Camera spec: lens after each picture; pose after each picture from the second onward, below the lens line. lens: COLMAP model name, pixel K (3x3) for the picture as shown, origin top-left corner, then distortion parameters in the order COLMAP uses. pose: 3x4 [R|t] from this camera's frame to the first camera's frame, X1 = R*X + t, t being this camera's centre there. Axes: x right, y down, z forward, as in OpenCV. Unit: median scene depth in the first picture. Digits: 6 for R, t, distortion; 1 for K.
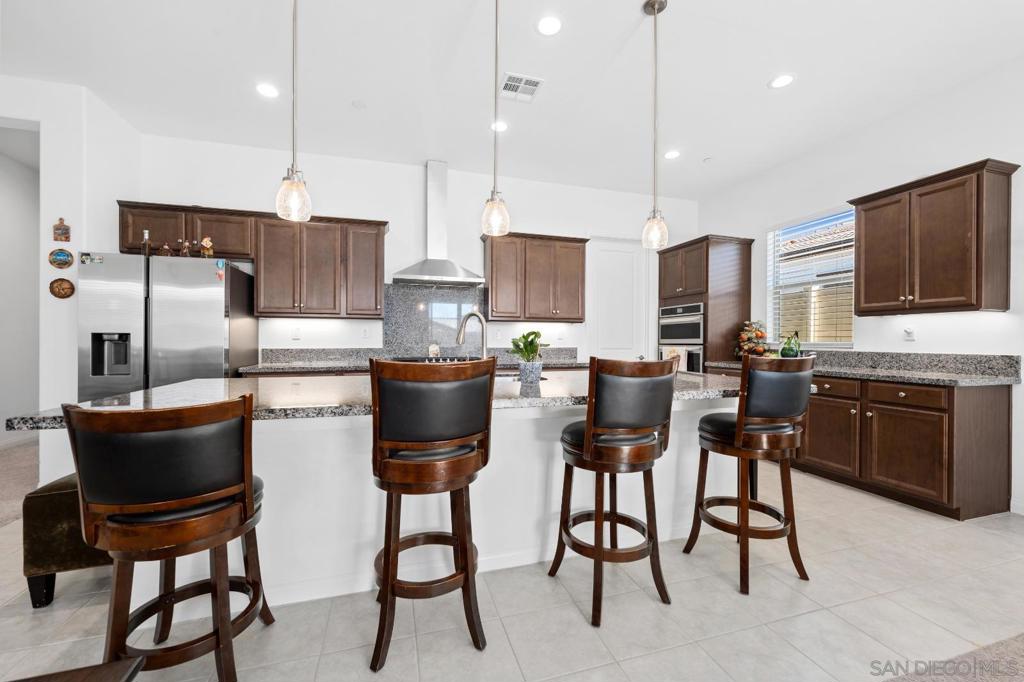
lens RADIAL K [[405.7, 0, 510.0], [0, 405.7, 340.4], [0, 0, 1]] dist [0.000993, 0.000003]
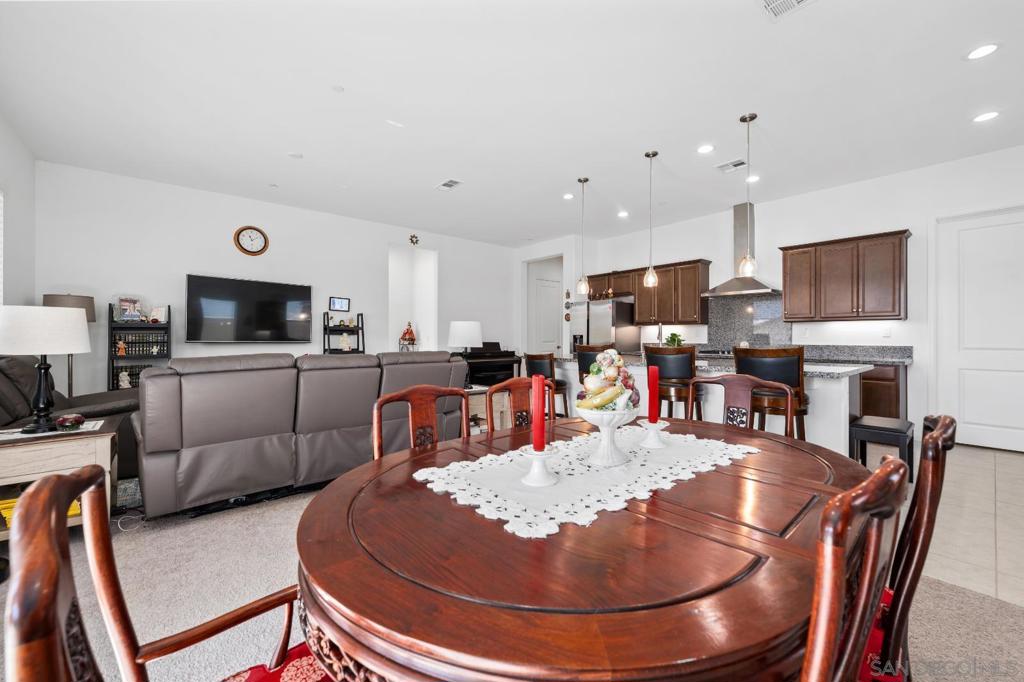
lens RADIAL K [[399.2, 0, 516.1], [0, 399.2, 338.4], [0, 0, 1]] dist [-0.000417, -0.000053]
pose [[0.414127, 0.000022, -0.910219, 0.816970], [-0.003382, 0.999993, -0.001515, 0.005085], [0.910213, 0.003705, 0.414124, -0.252248]]
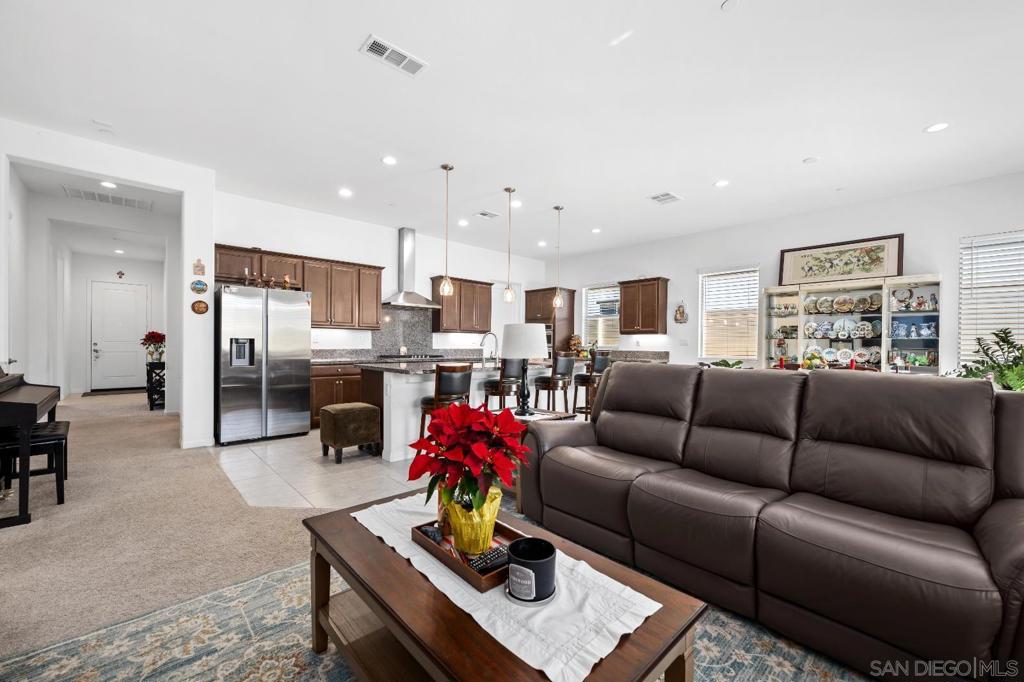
lens RADIAL K [[405.7, 0, 510.0], [0, 405.7, 340.4], [0, 0, 1]] dist [0.000993, 0.000003]
pose [[0.895060, 0.010089, 0.445831, -0.606906], [-0.007763, 0.999945, -0.007043, -0.006341], [-0.445877, 0.002843, 0.895089, -0.645101]]
